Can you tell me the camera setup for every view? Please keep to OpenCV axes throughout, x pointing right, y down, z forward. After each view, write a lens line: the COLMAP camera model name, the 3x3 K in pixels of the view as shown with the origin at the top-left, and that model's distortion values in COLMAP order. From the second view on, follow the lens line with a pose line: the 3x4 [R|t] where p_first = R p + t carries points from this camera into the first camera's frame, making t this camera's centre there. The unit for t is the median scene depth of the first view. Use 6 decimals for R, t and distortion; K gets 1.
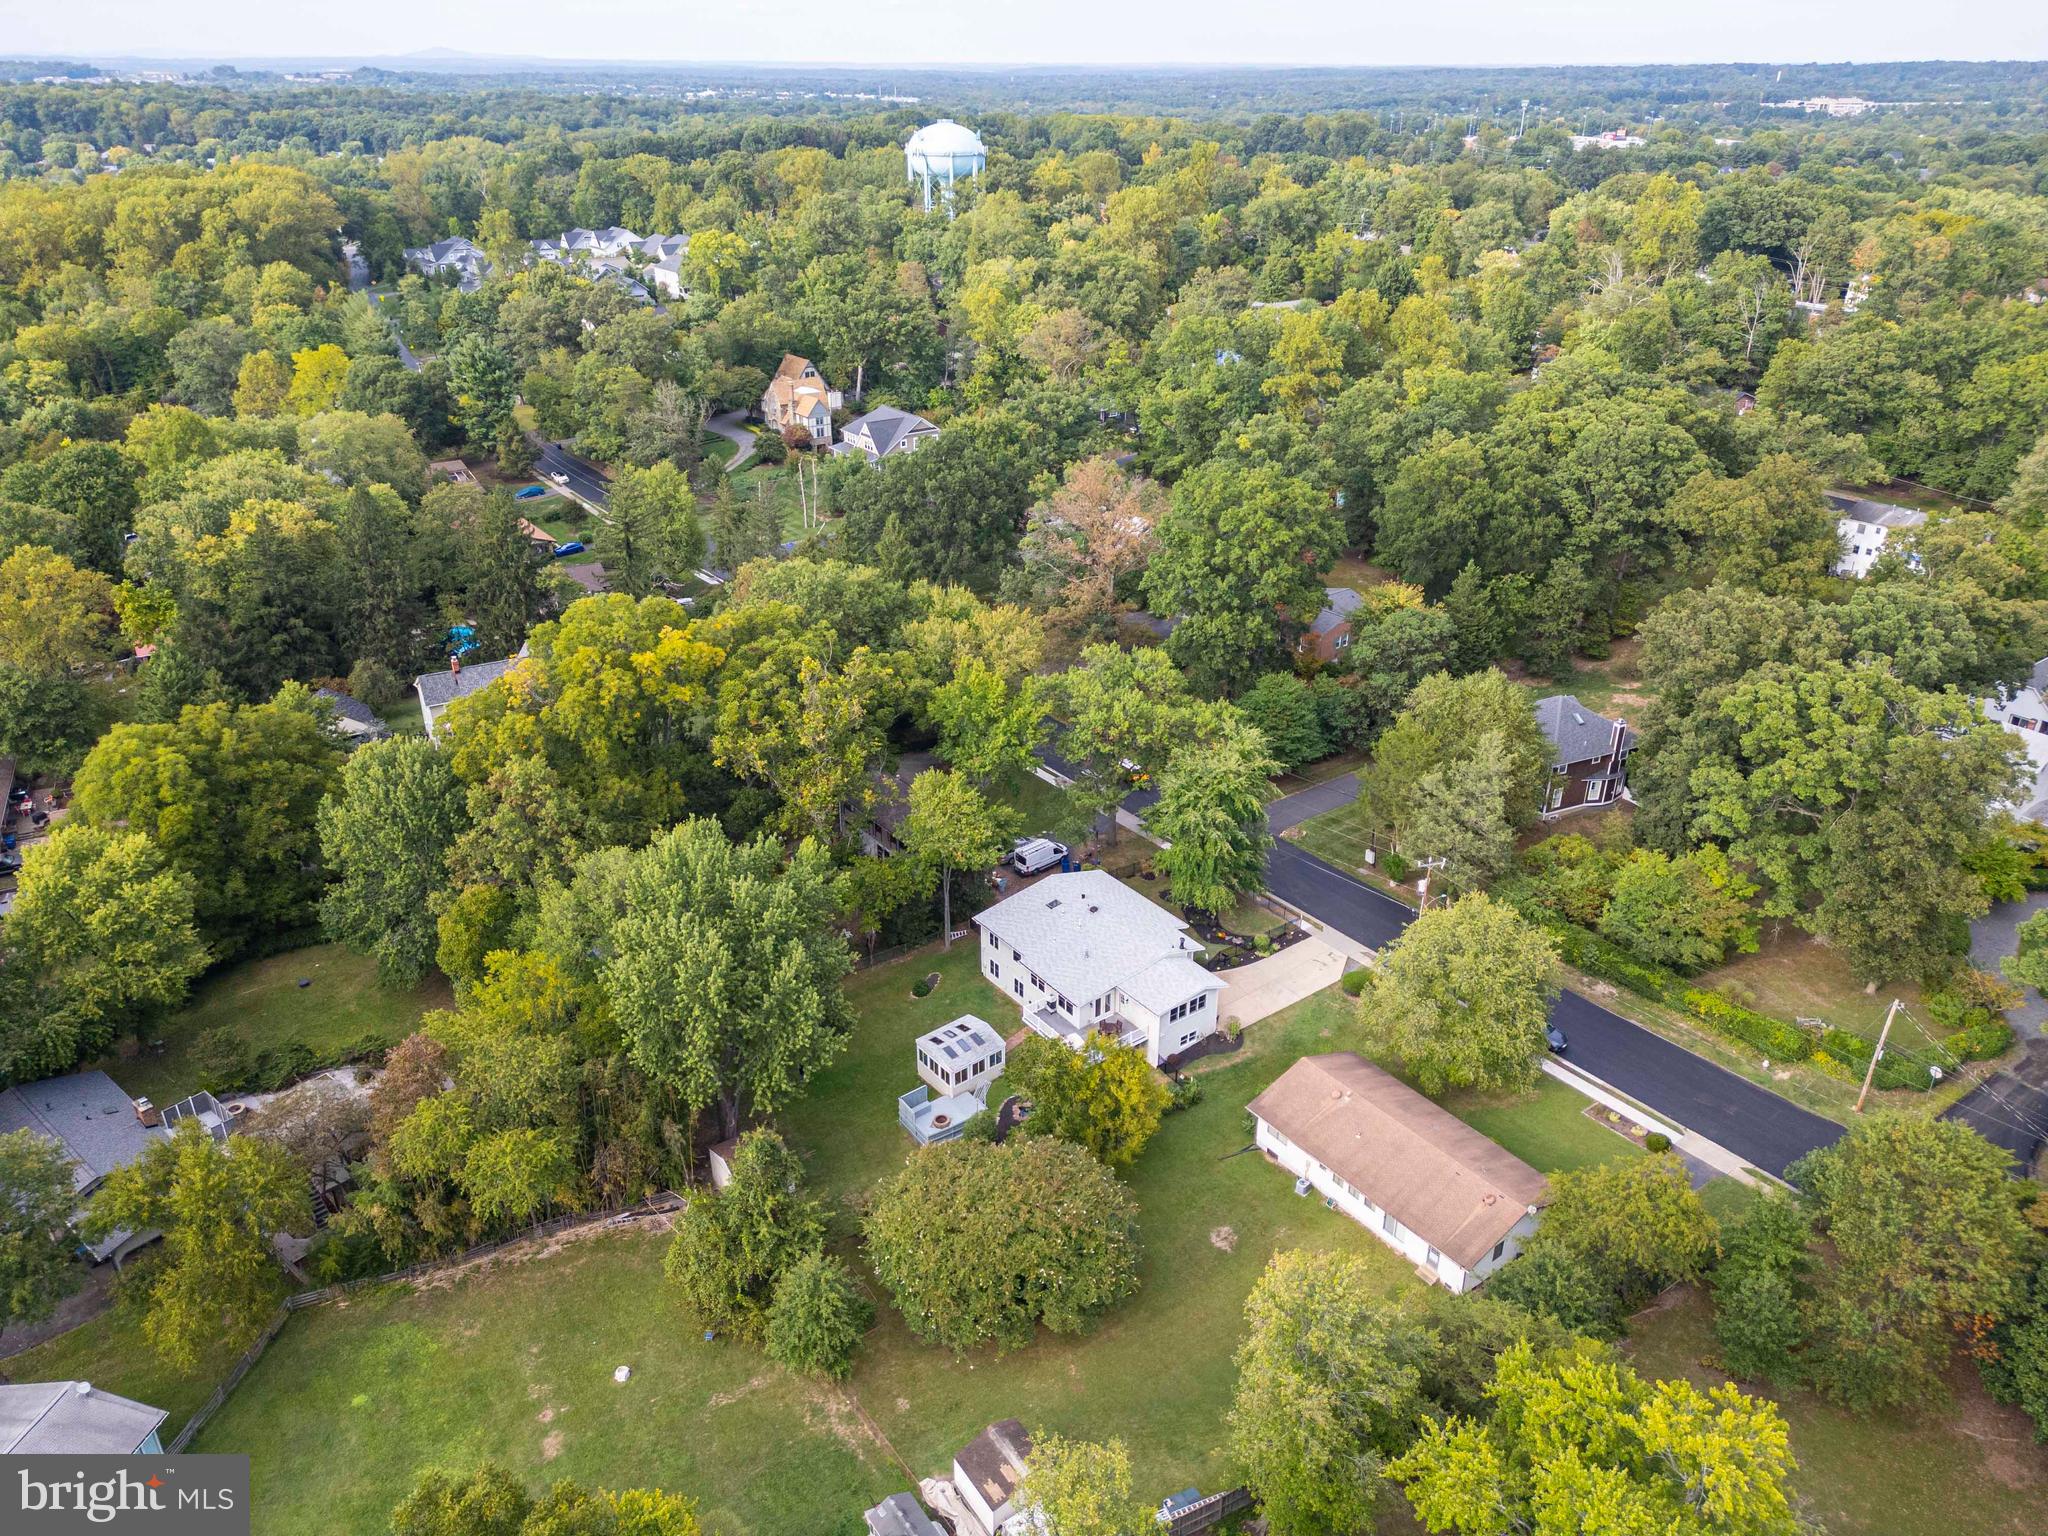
lens RADIAL K [[1433.5, 0, 1021.0], [0, 1433.5, 768.4], [0, 0, 1]] dist [0.077574, -0.071890]
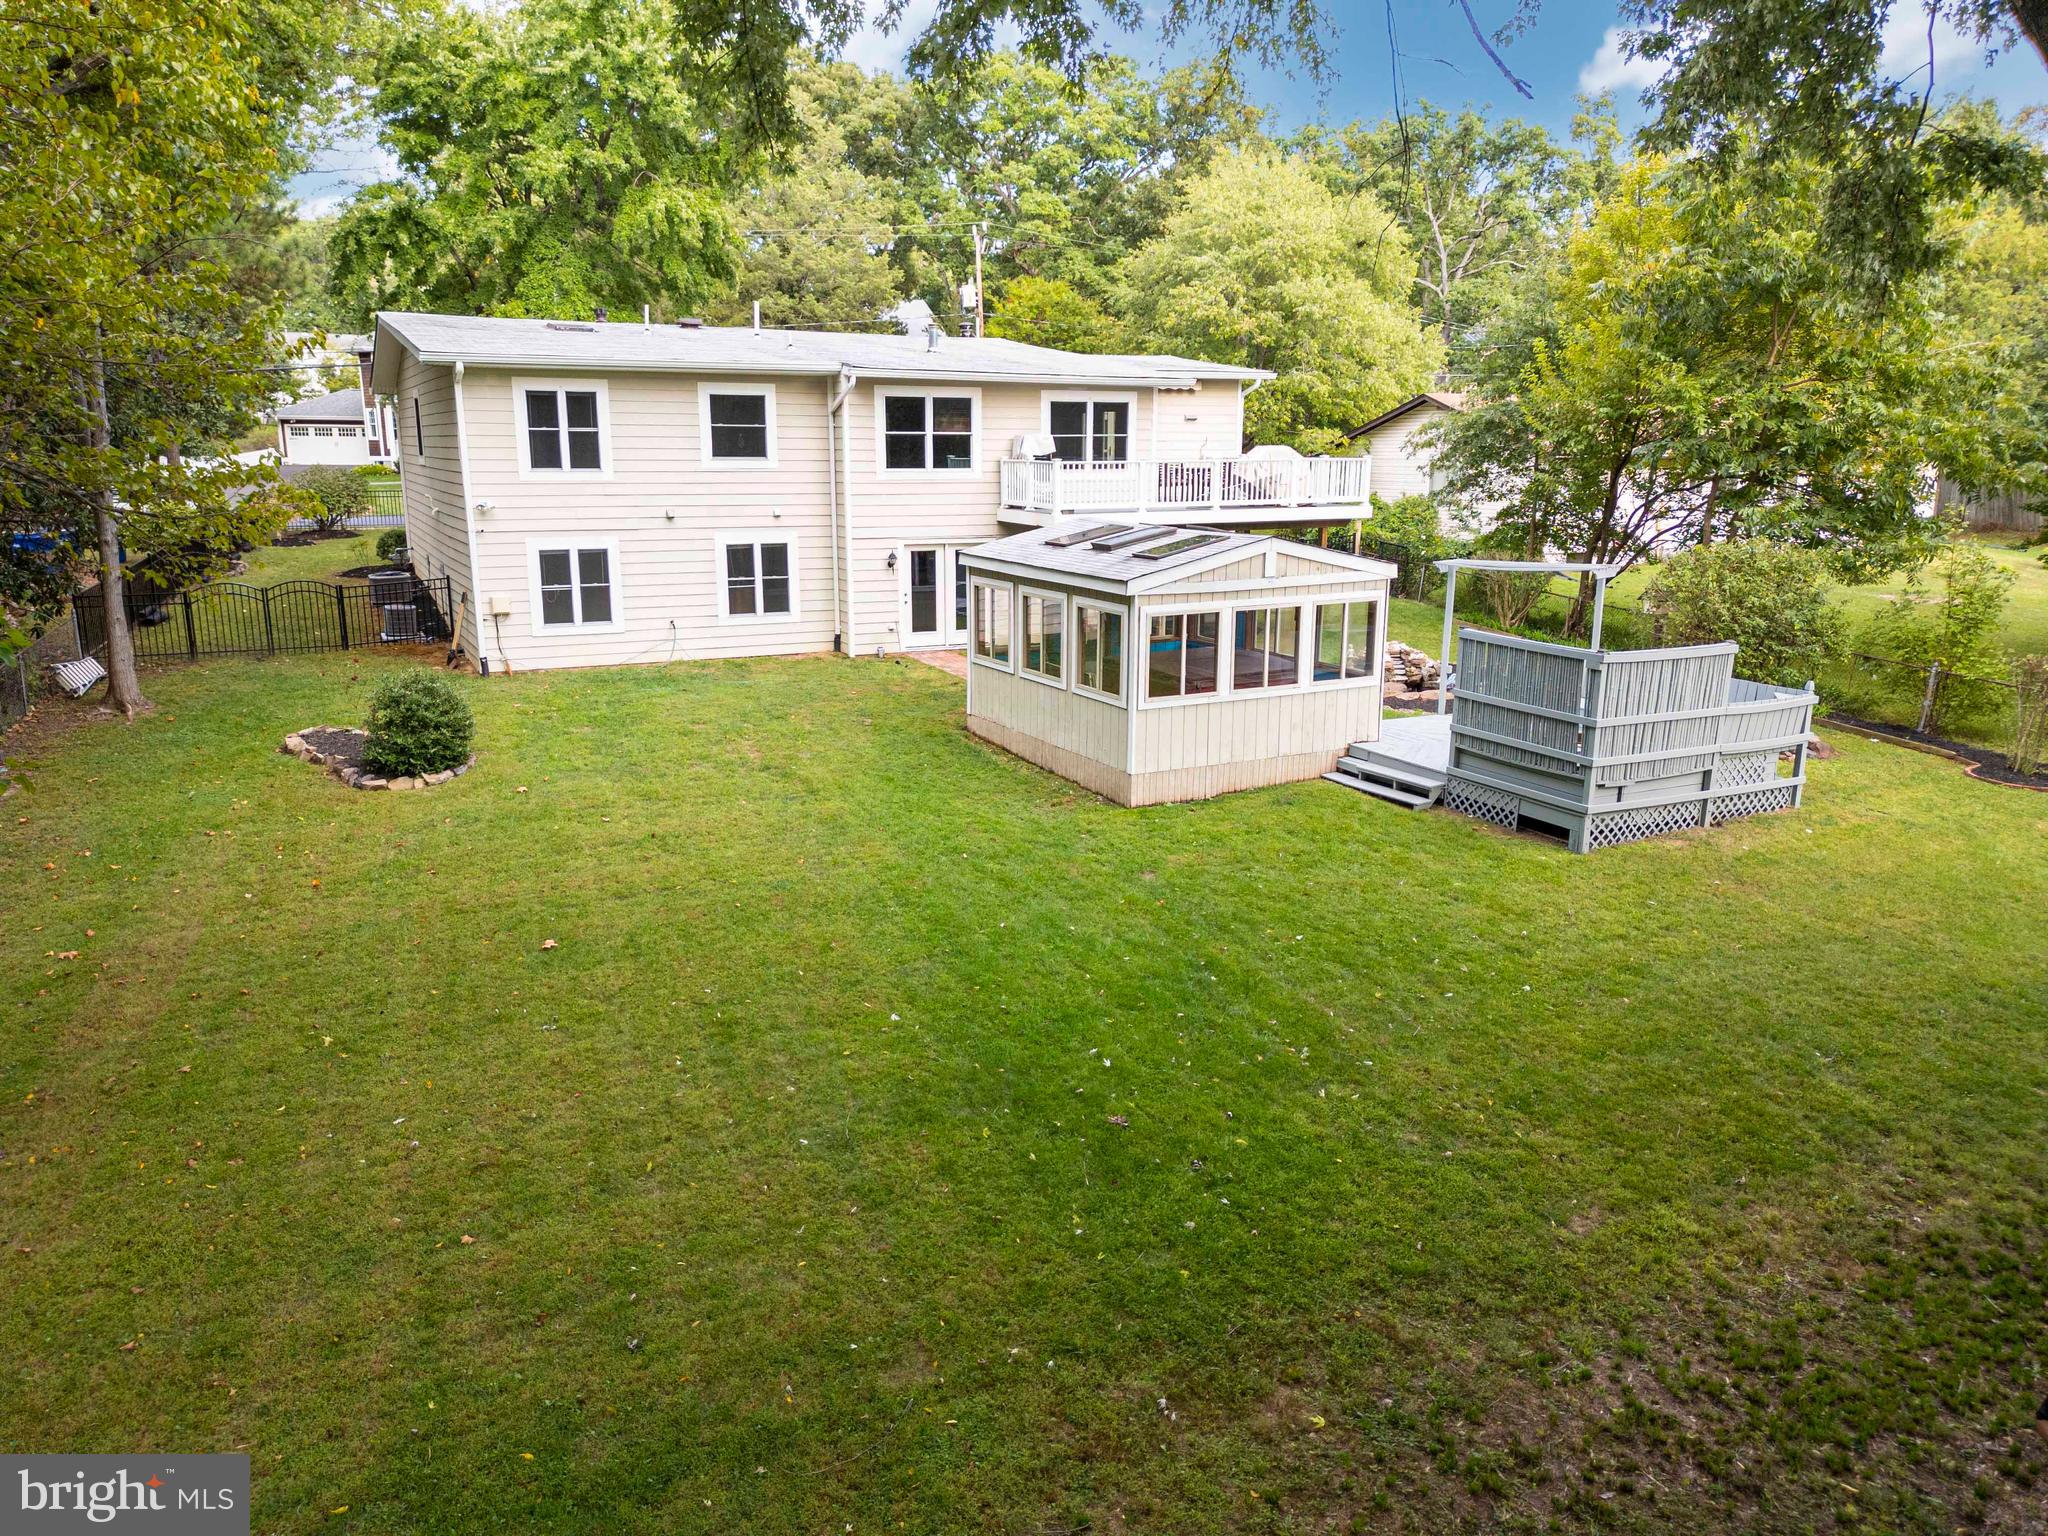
lens RADIAL K [[1433.5, 0, 1022.9], [0, 1433.5, 757.9], [0, 0, 1]] dist [0.077574, -0.071890]
pose [[0.173952, -0.211641, 0.961743, -0.223820], [0.432795, 0.893686, 0.118384, 0.165134], [-0.884550, 0.395644, 0.247056, 0.885658]]
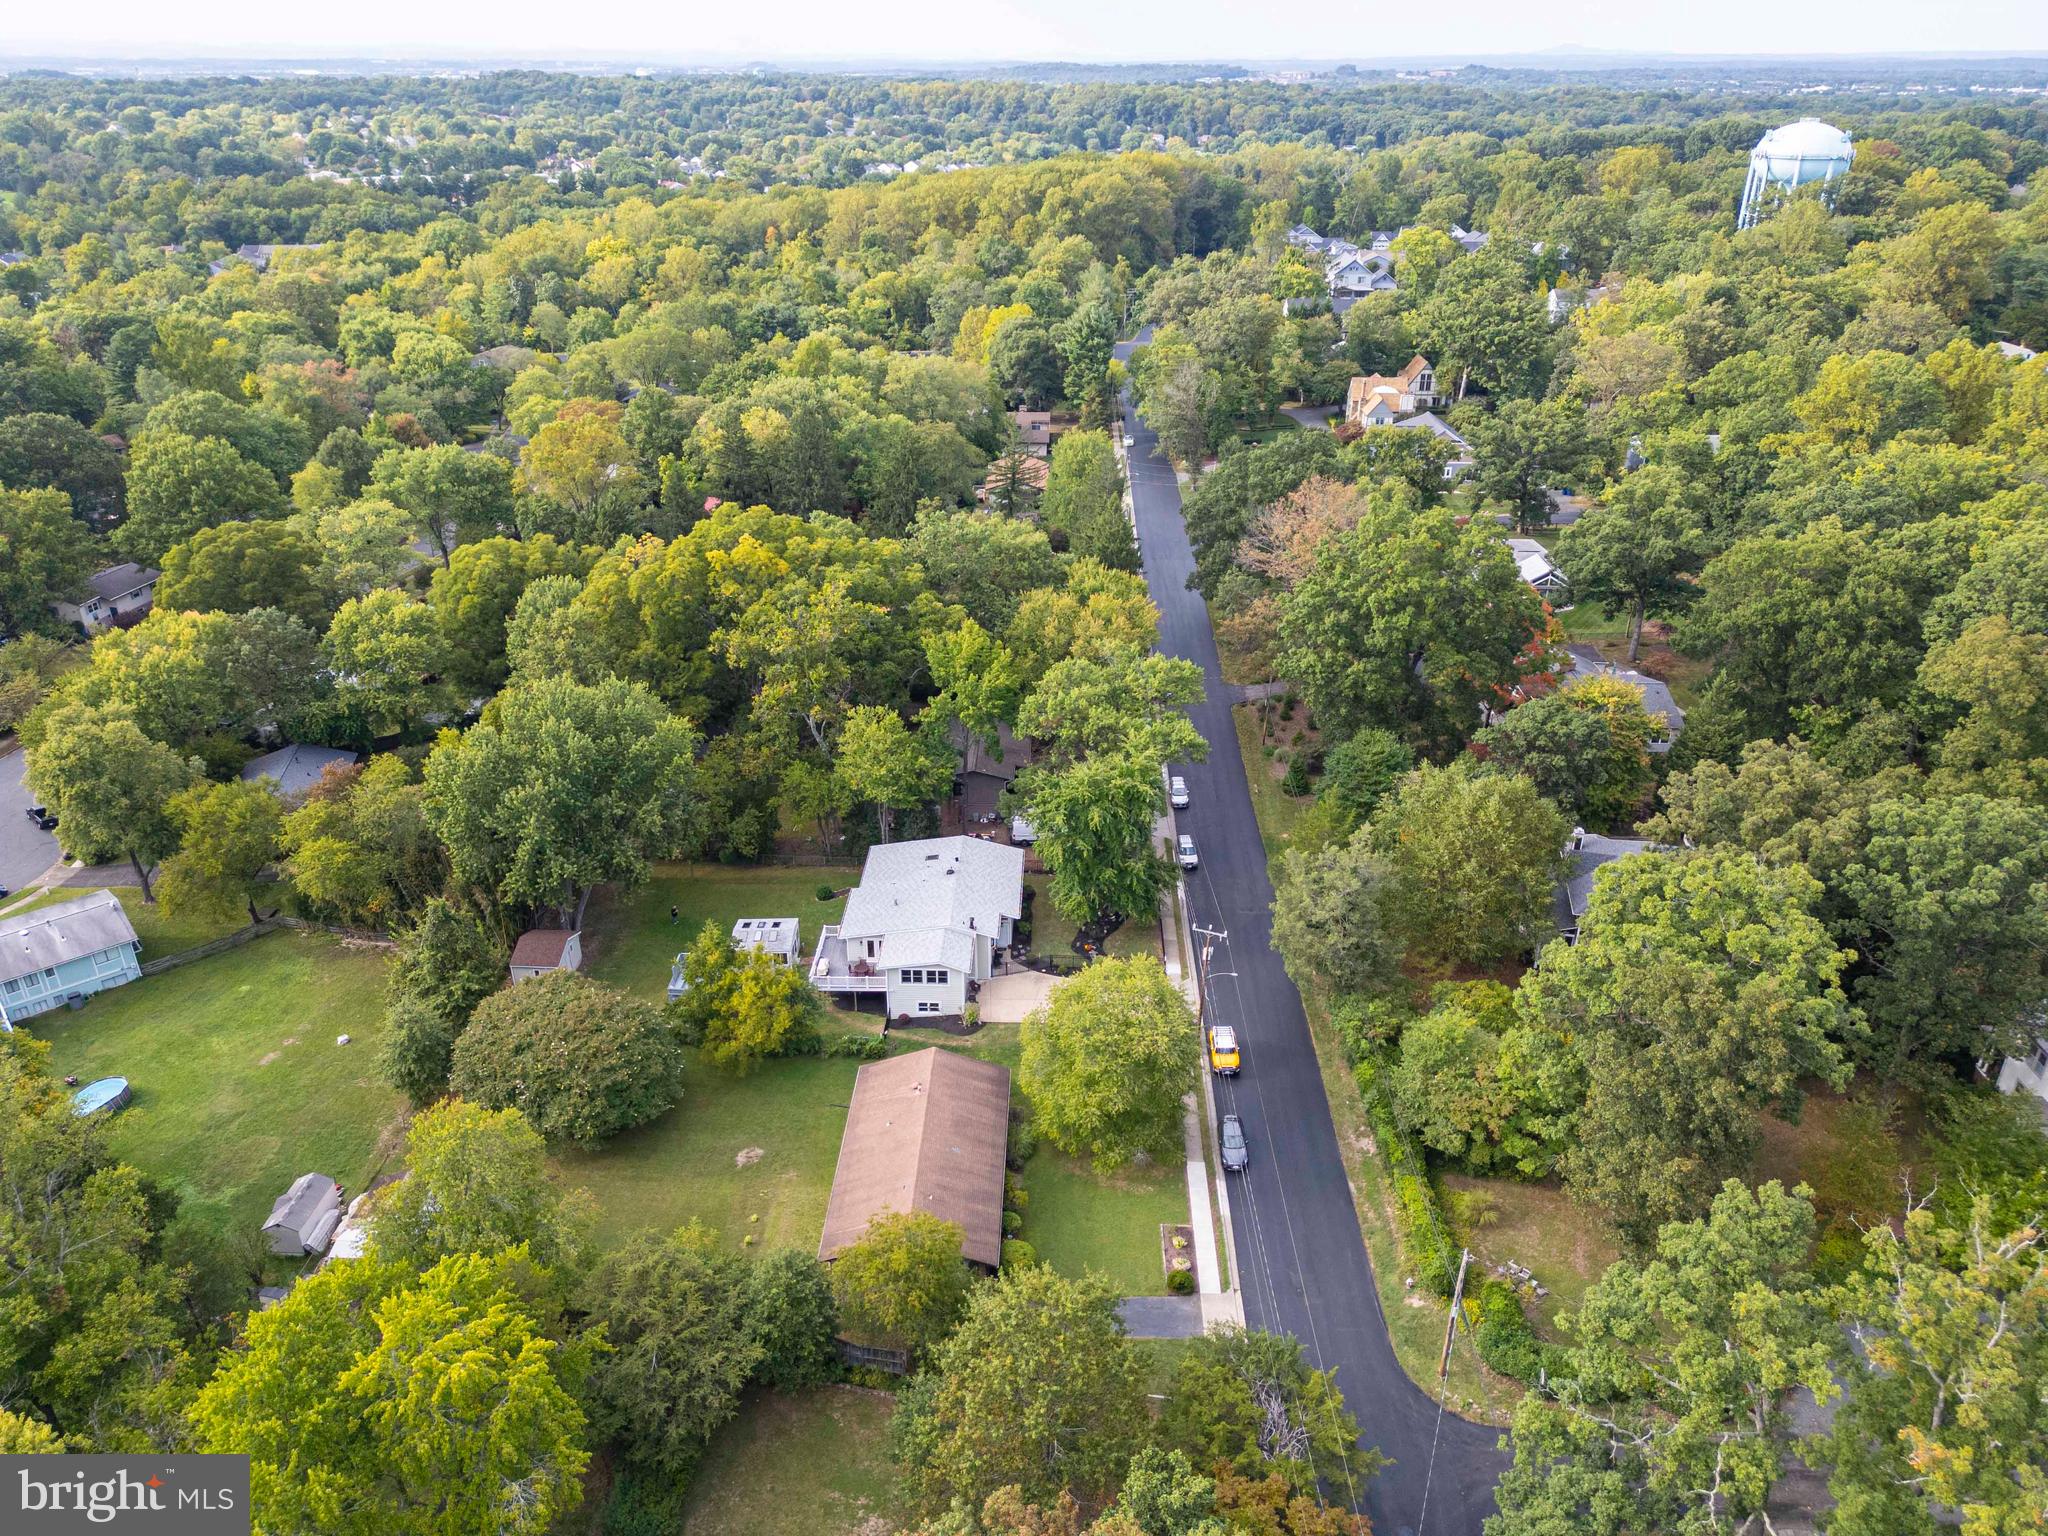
lens RADIAL K [[1433.5, 0, 1022.1], [0, 1433.5, 769.8], [0, 0, 1]] dist [0.077574, -0.071890]
pose [[0.784945, 0.272125, -0.556606, 0.636716], [-0.270623, 0.958738, 0.087085, -0.075886], [0.557337, 0.082273, 0.826200, 0.160124]]
